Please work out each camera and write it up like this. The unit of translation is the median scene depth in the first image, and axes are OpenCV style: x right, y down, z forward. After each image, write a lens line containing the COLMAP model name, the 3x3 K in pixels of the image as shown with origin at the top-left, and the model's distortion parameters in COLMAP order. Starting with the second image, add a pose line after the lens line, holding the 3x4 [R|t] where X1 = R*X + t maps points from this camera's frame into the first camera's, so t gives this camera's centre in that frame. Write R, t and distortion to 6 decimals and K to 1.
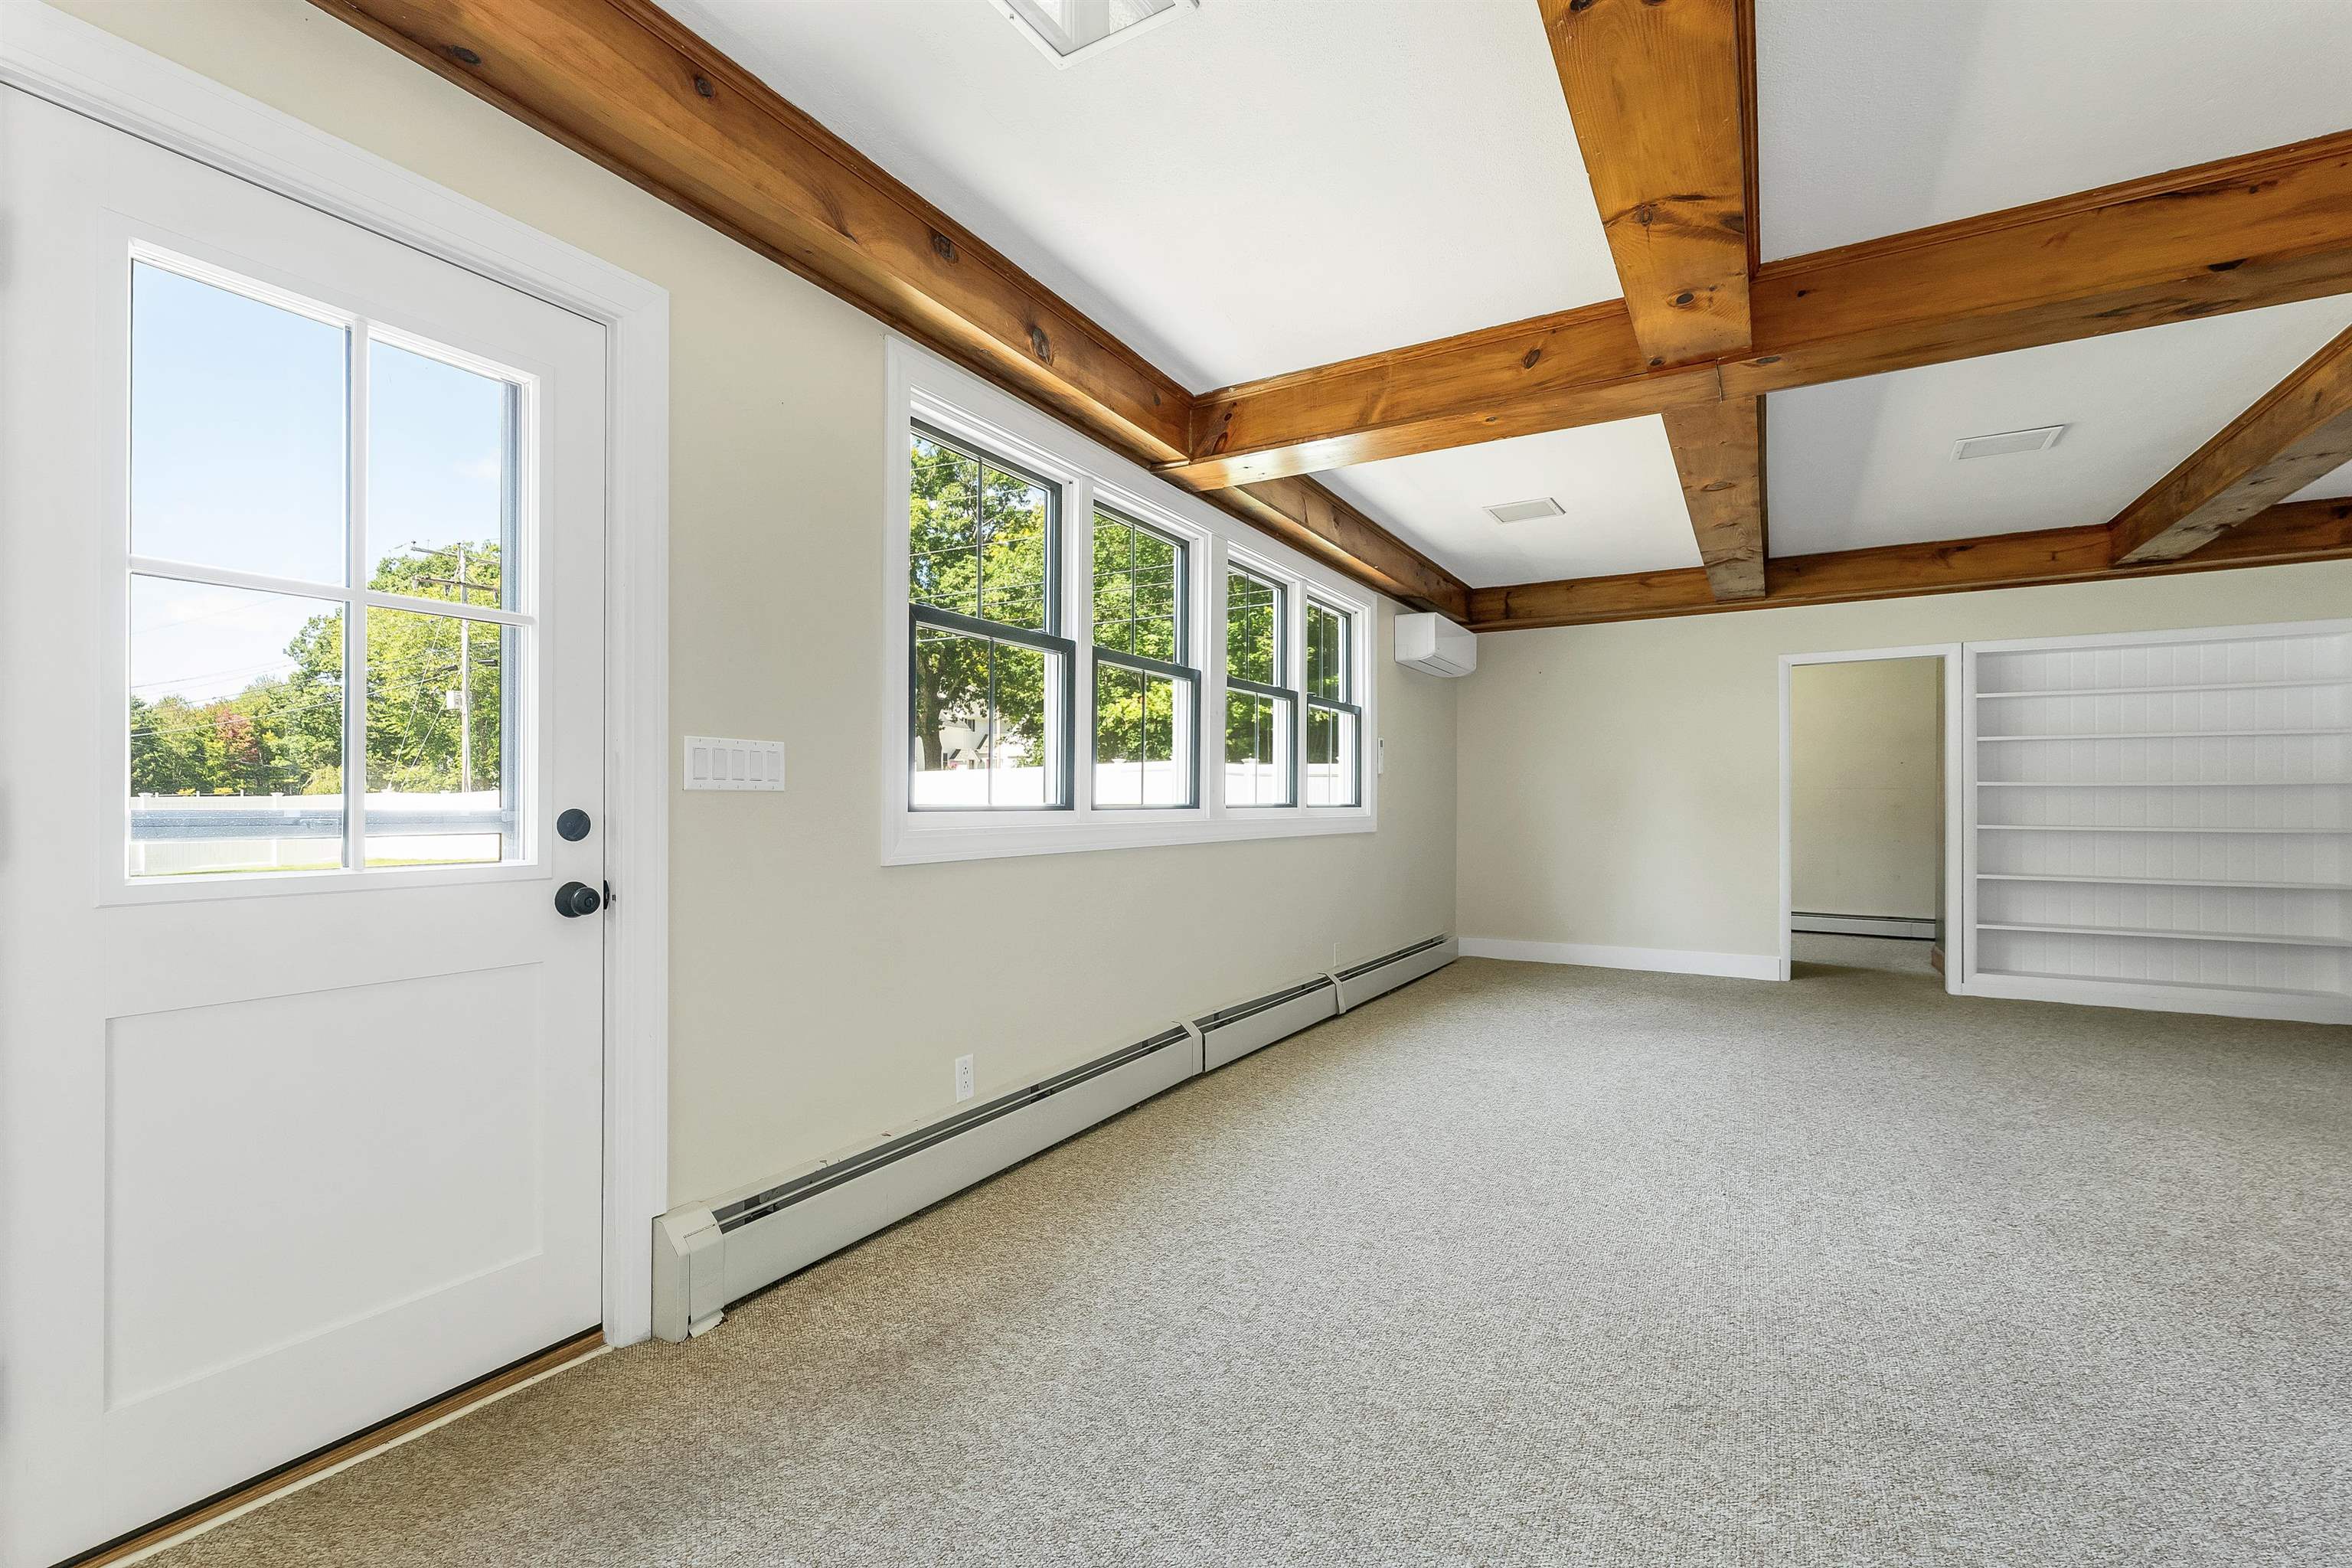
lens RADIAL K [[1013.4, 0, 1169.5], [0, 1013.4, 792.5], [0, 0, 1]] dist [0.003177, -0.001919]
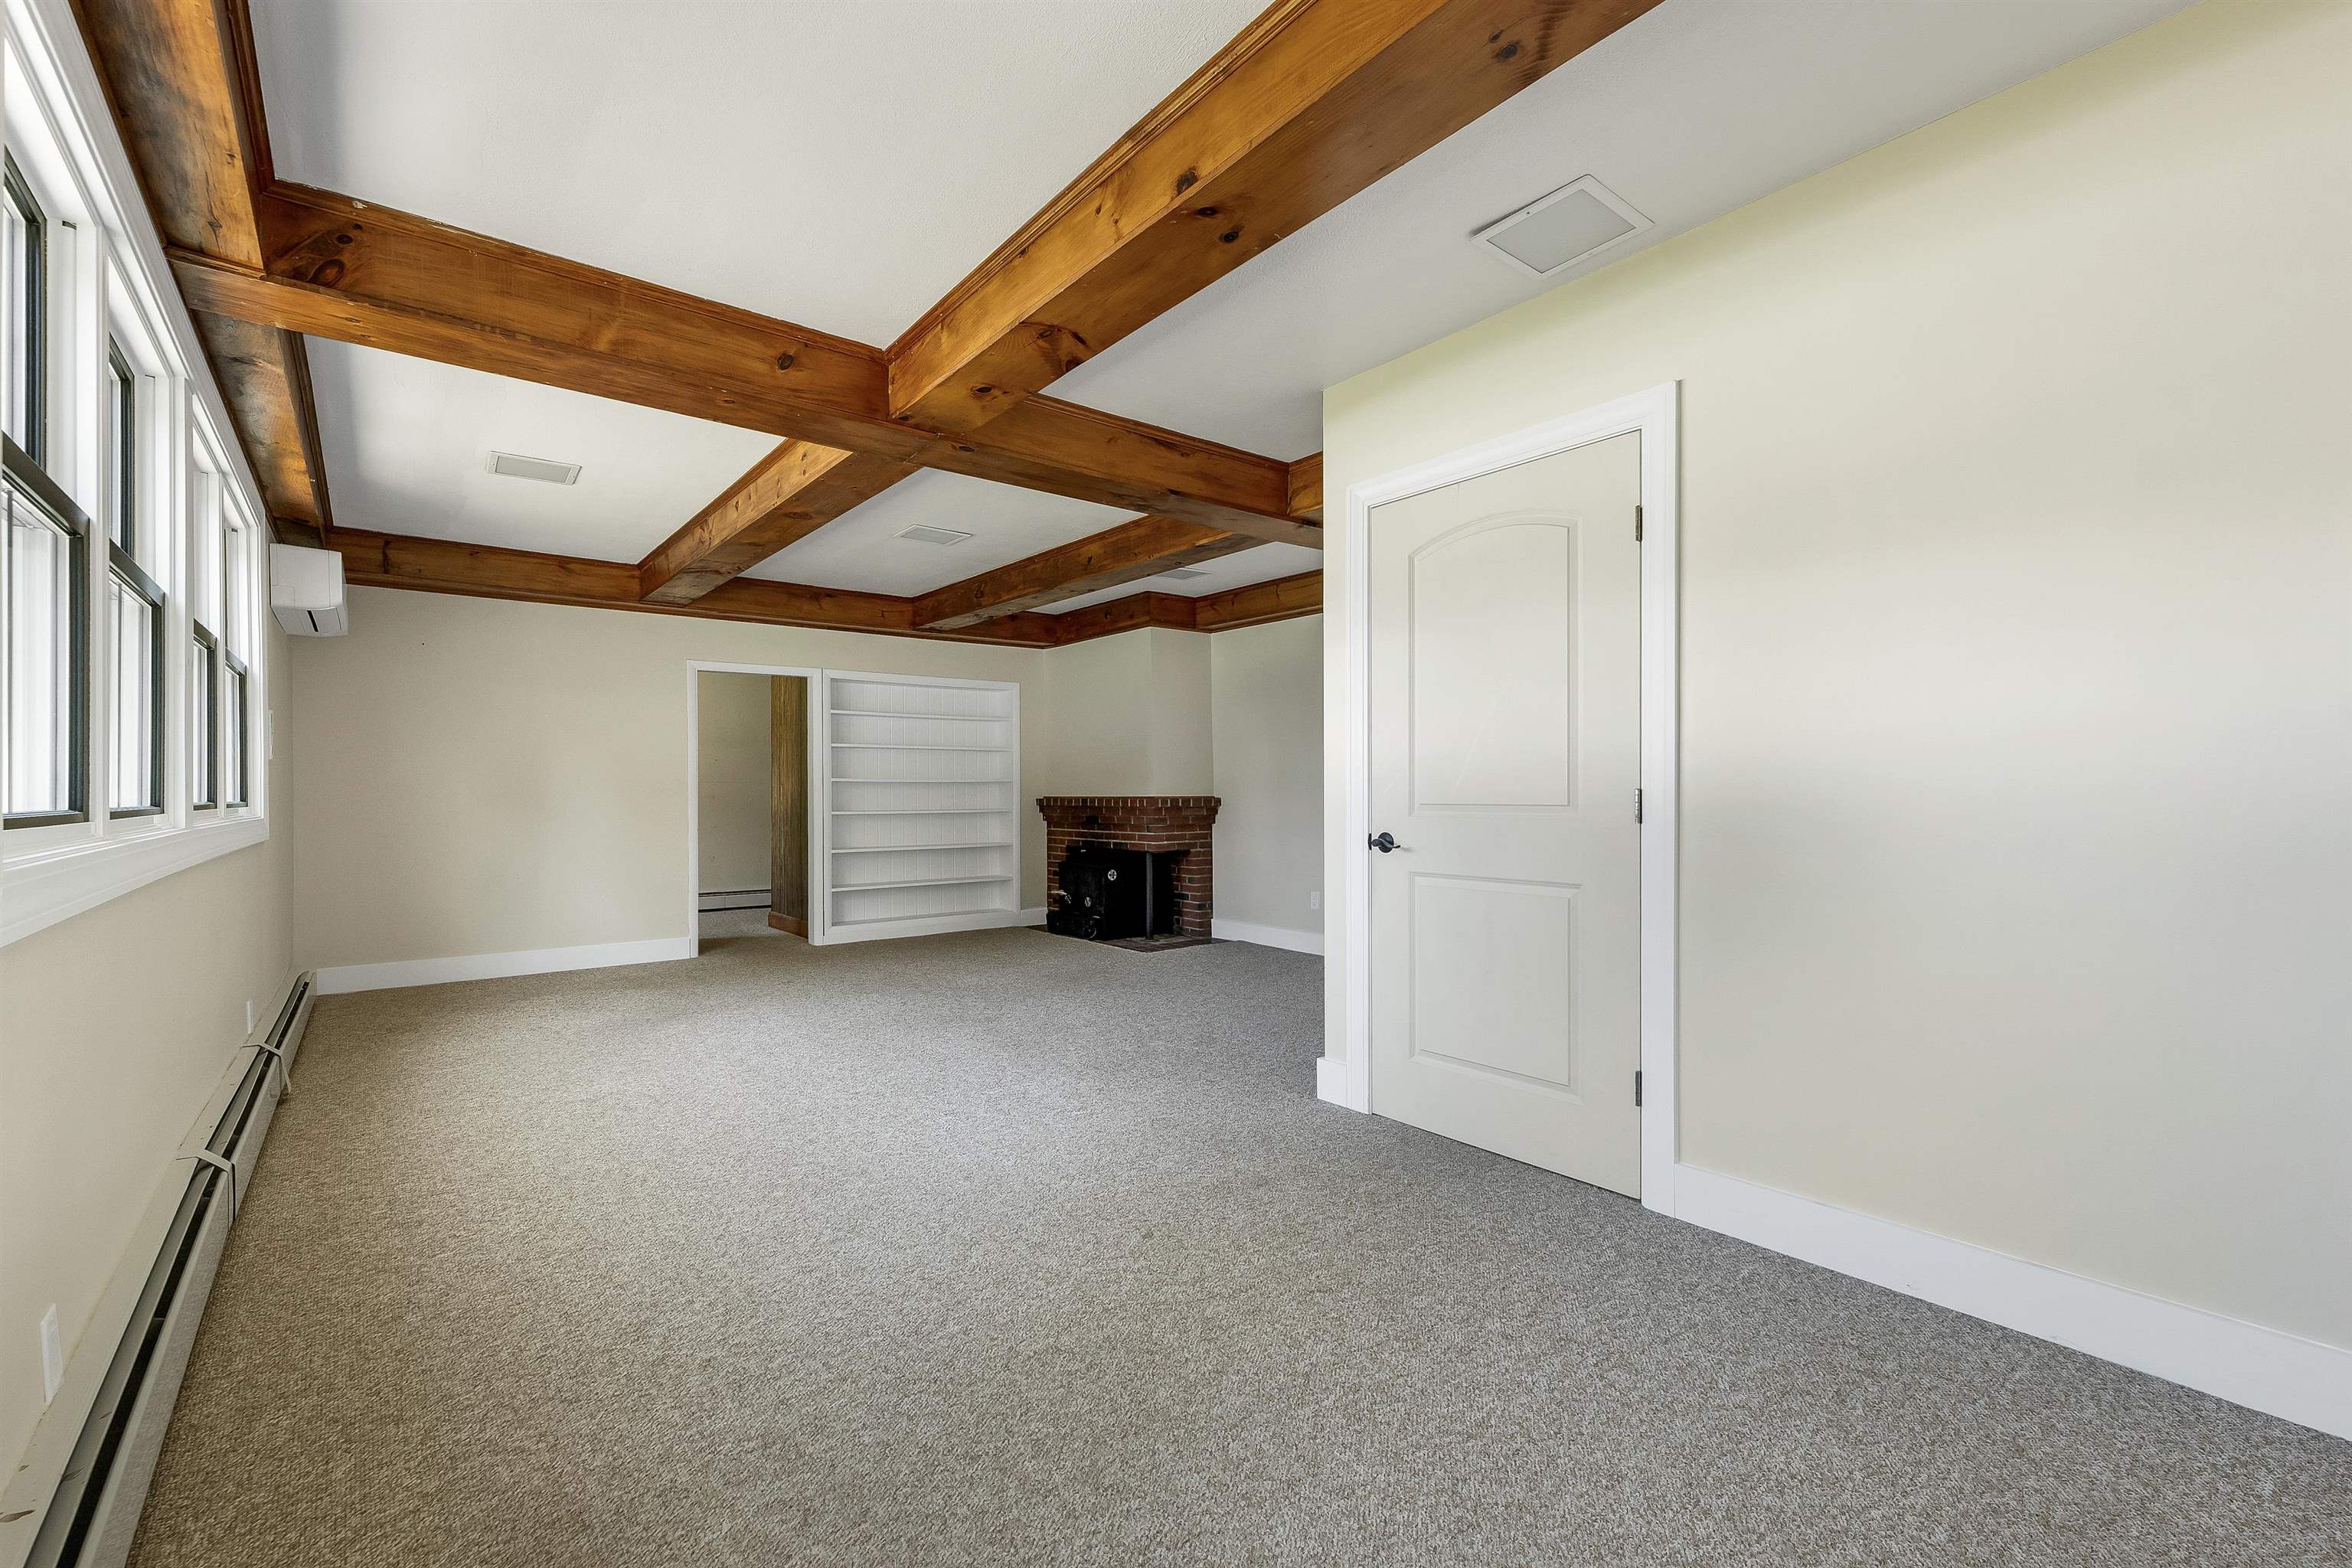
lens RADIAL K [[994.5, 0, 1159.4], [0, 994.5, 790.8], [0, 0, 1]] dist [0.004431, 0.000332]
pose [[0.369921, -0.002989, 0.929059, -0.366122], [-0.003778, 0.999982, 0.004722, -0.003471], [-0.929056, -0.005256, 0.369903, 0.237592]]
